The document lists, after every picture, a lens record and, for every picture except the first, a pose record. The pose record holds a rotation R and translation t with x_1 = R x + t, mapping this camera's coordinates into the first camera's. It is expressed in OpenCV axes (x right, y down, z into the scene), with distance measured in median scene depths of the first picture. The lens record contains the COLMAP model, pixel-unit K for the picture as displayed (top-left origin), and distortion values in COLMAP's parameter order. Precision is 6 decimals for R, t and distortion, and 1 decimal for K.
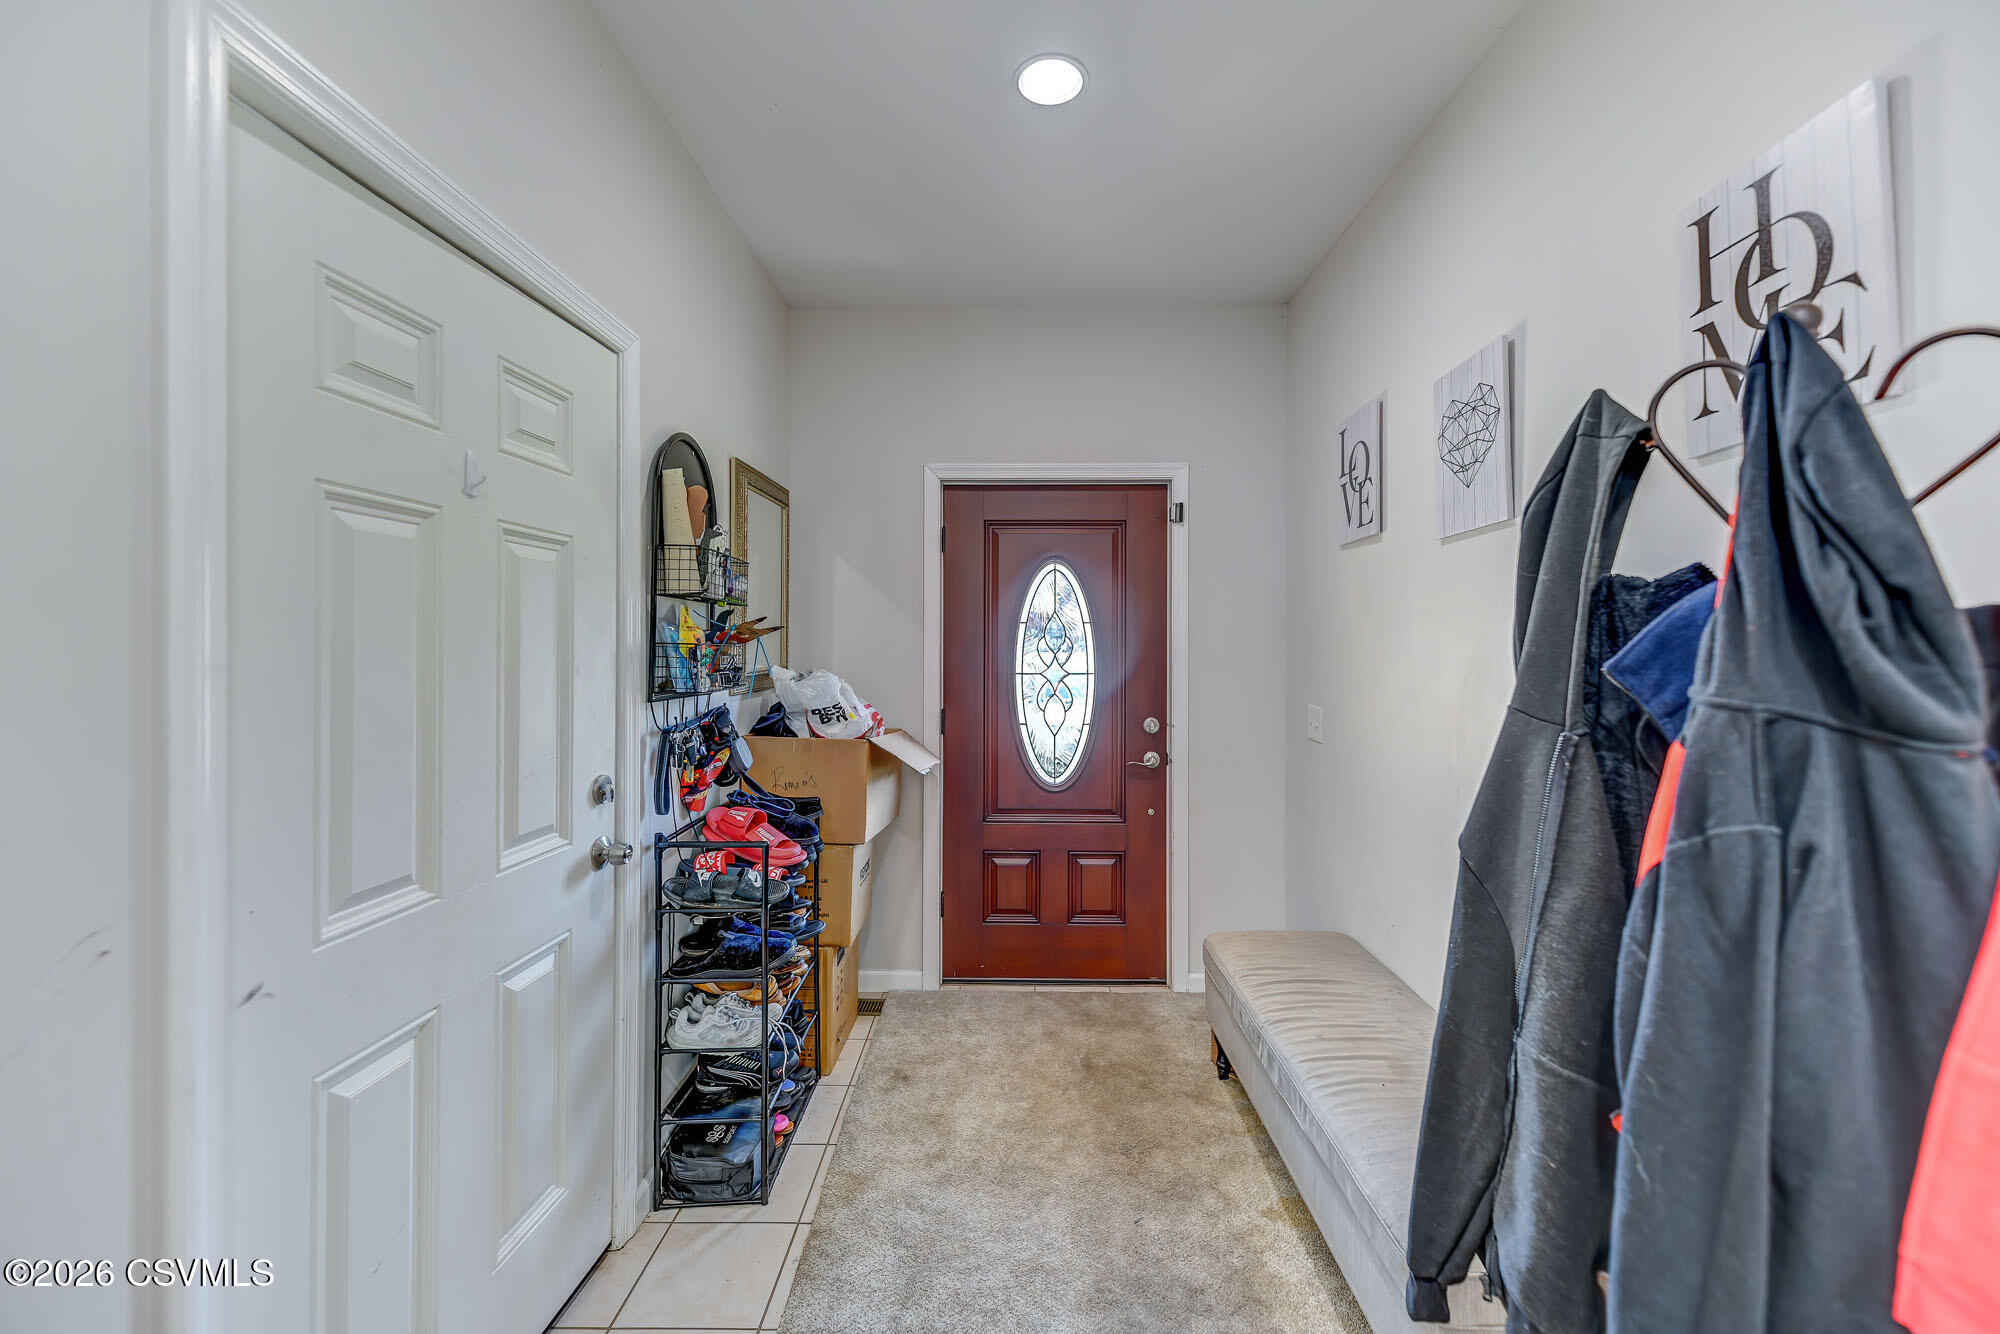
lens RADIAL K [[812.0, 0, 1003.2], [0, 812.0, 652.0], [0, 0, 1]] dist [0.021348, -0.006517]
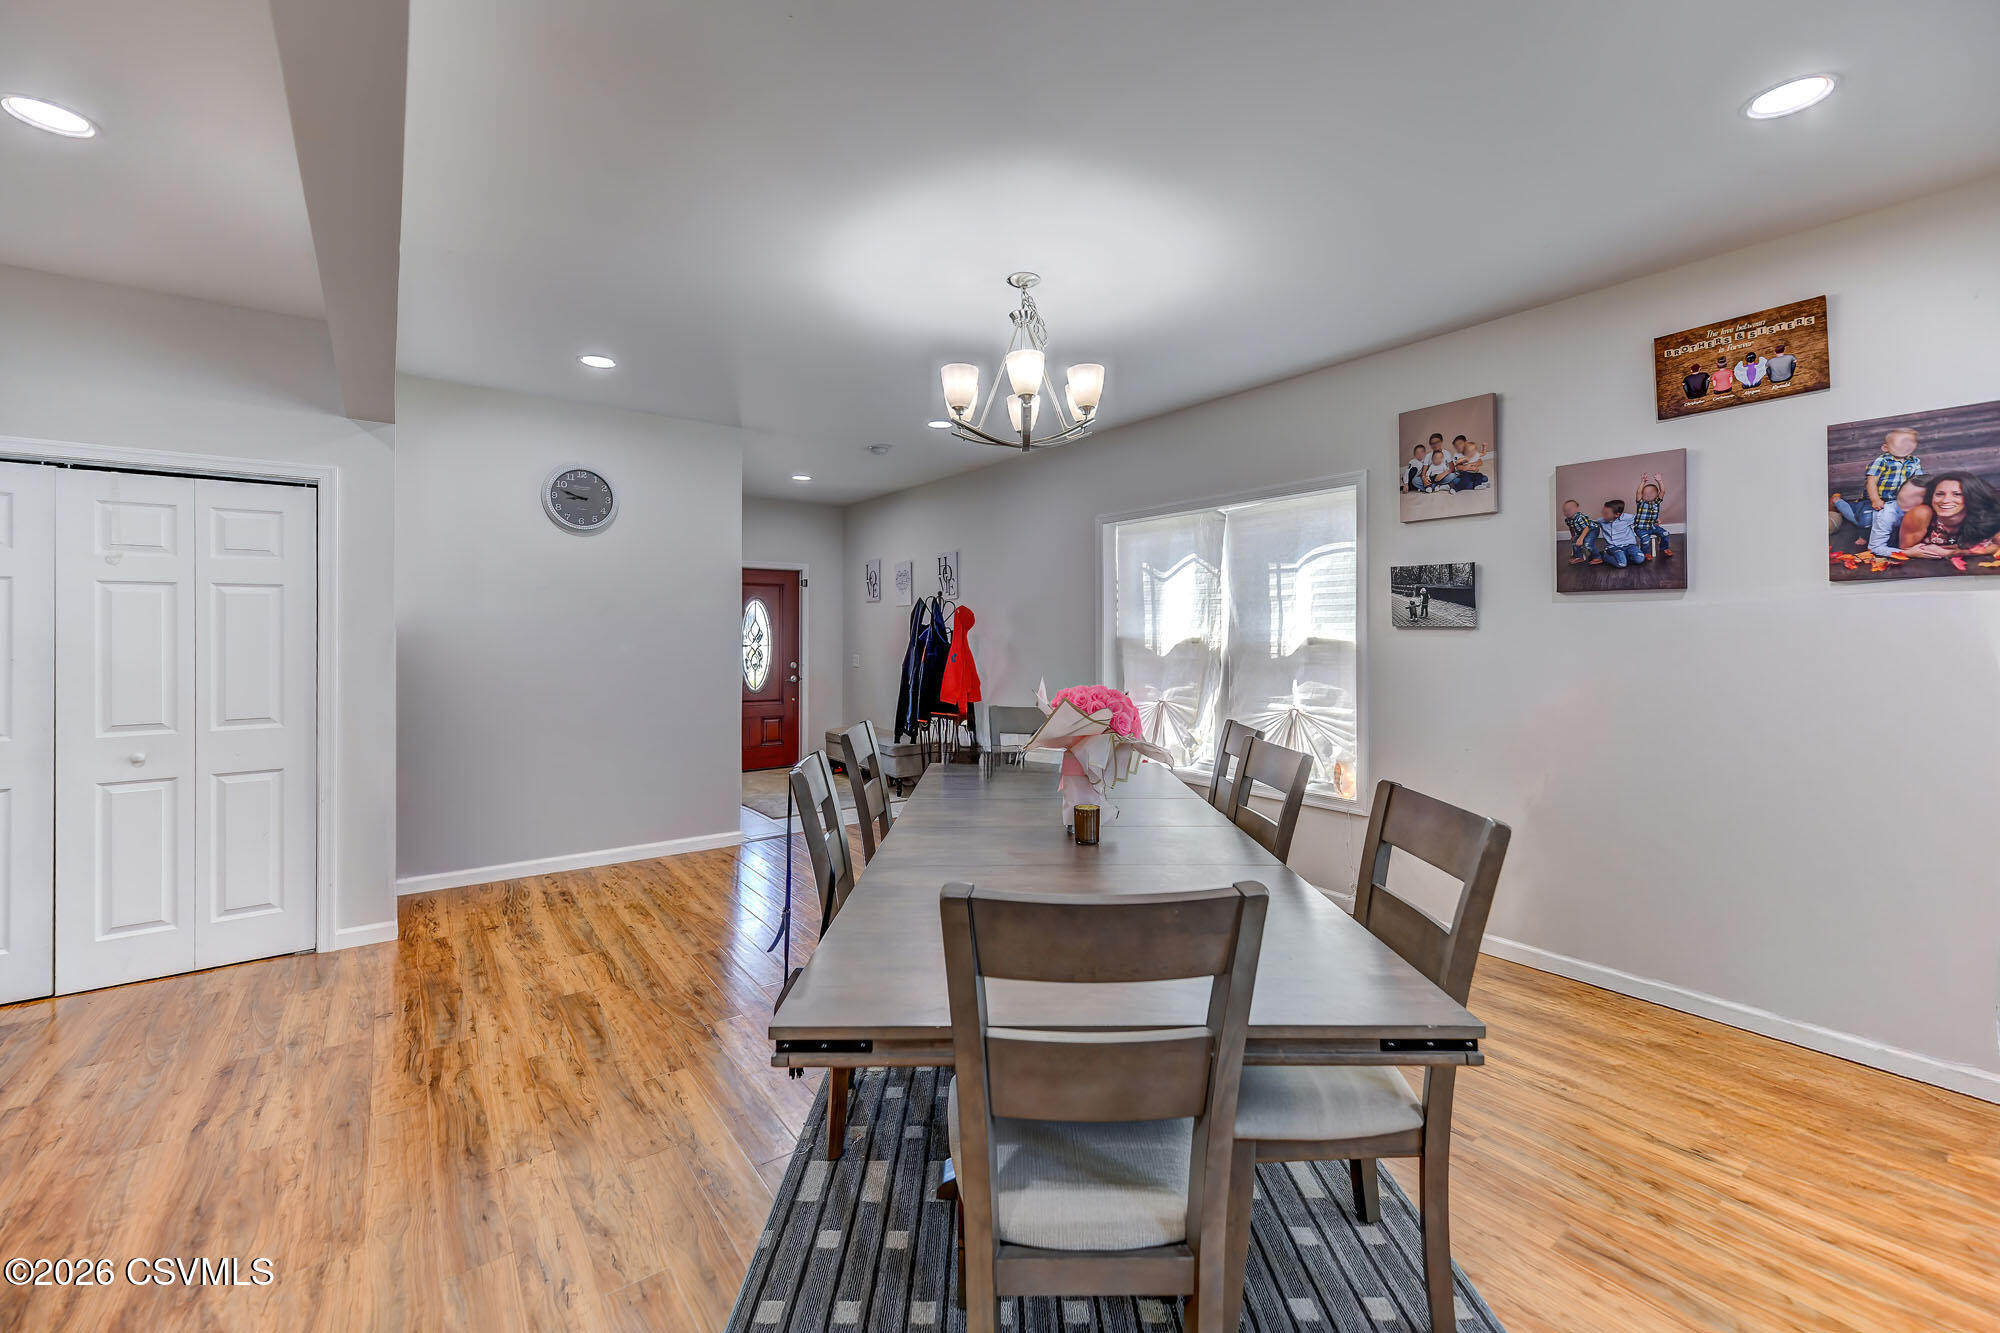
lens RADIAL K [[812.0, 0, 1003.2], [0, 812.0, 651.5], [0, 0, 1]] dist [0.021348, -0.006517]
pose [[0.793949, -0.010434, 0.607894, -0.867750], [0.002282, 0.999897, 0.014183, 0.012704], [-0.607980, -0.009874, 0.793891, -1.460654]]
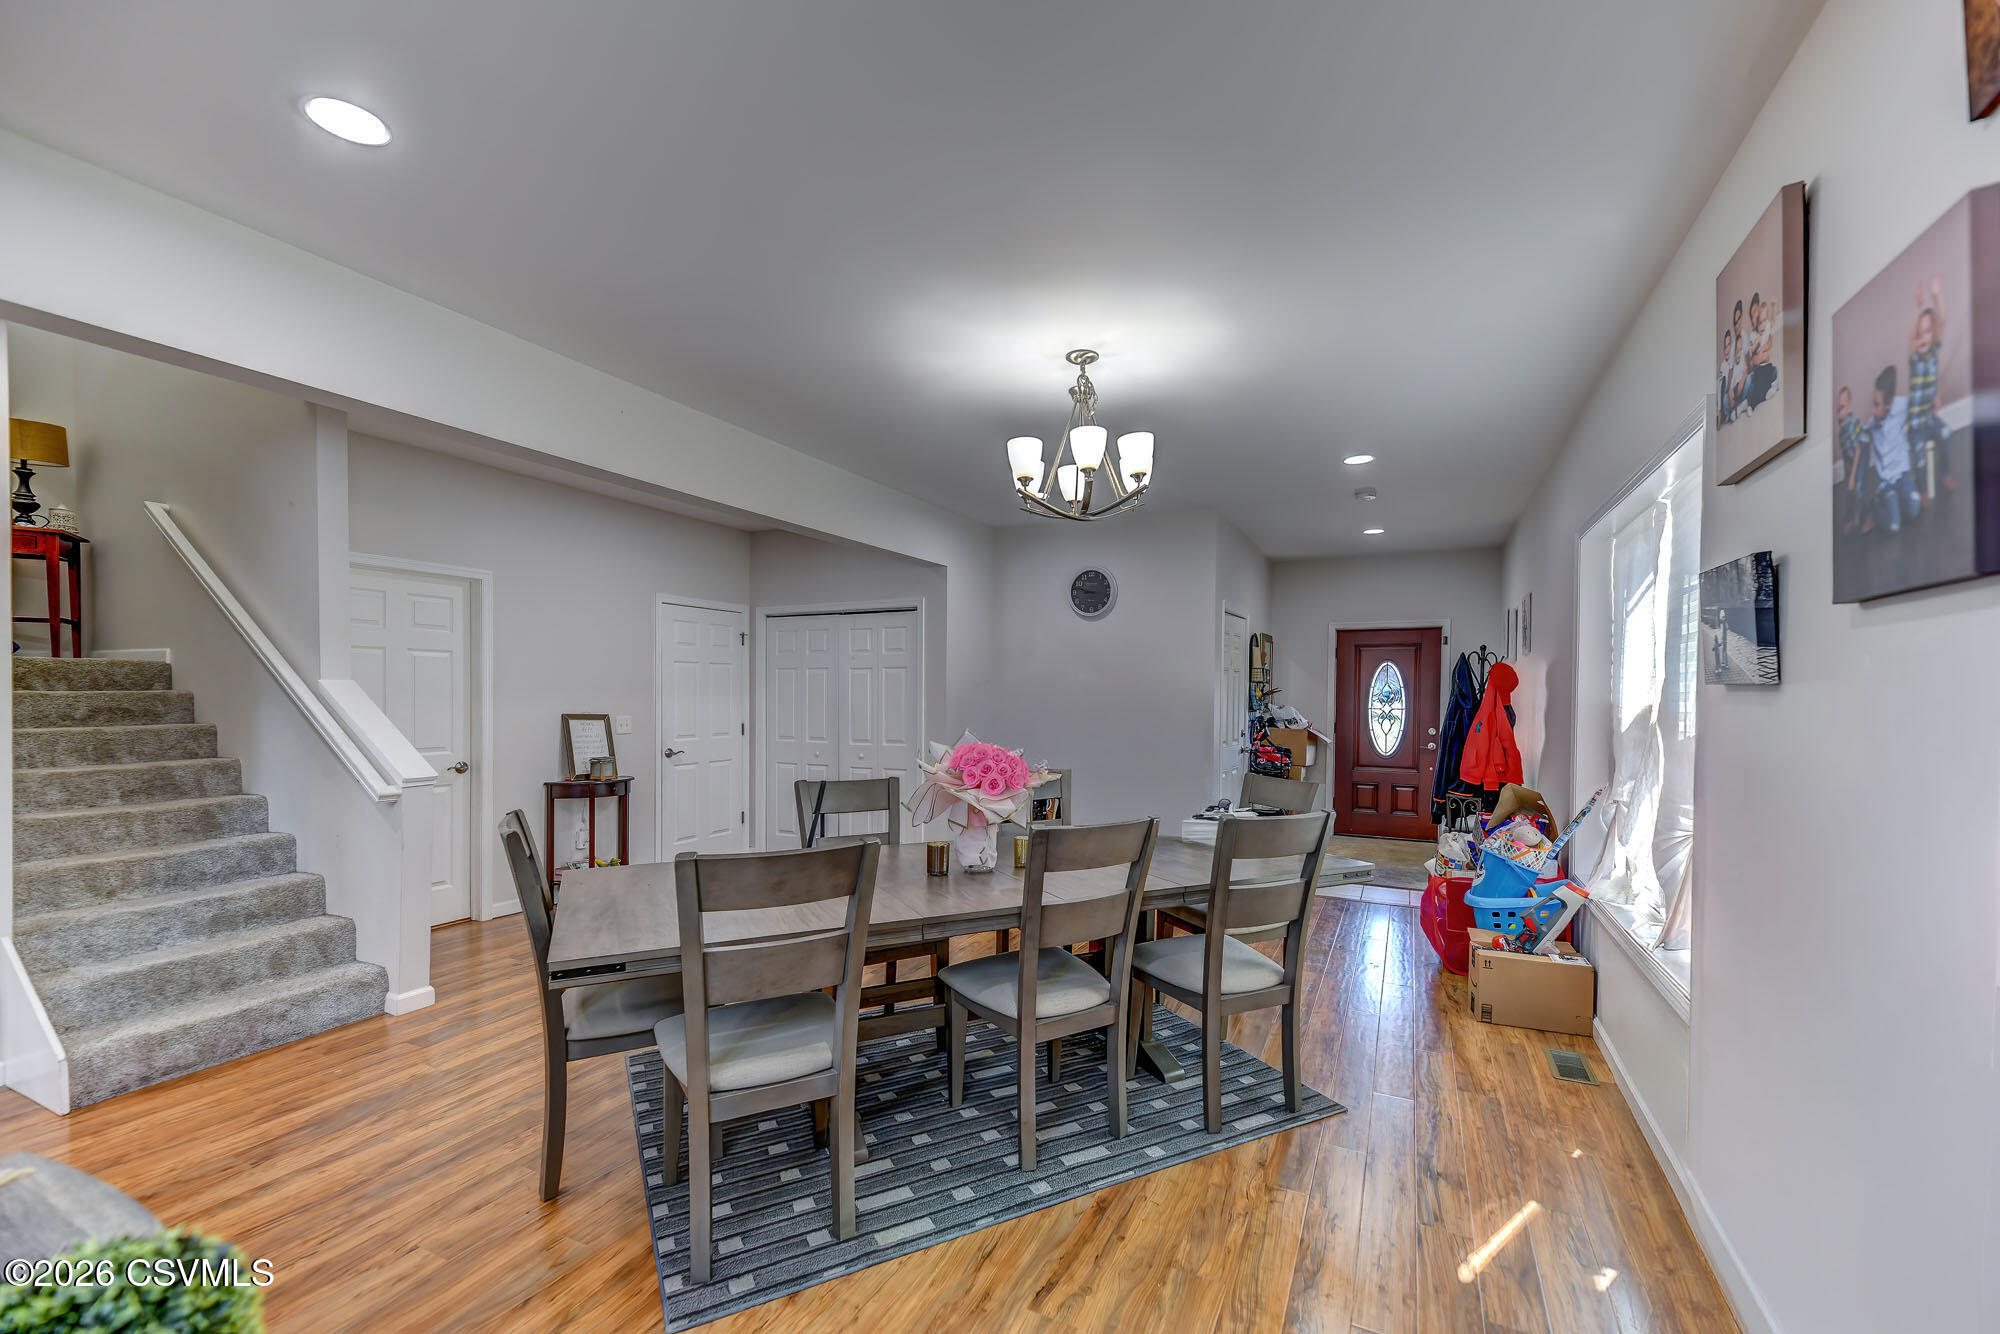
lens RADIAL K [[817.8, 0, 1004.9], [0, 817.8, 704.1], [0, 0, 1]] dist [-0.000245, -0.000061]
pose [[0.902404, 0.011404, -0.430741, 0.088952], [-0.009807, 0.999934, 0.005926, 0.010743], [0.430780, -0.001123, 0.902456, -1.660867]]
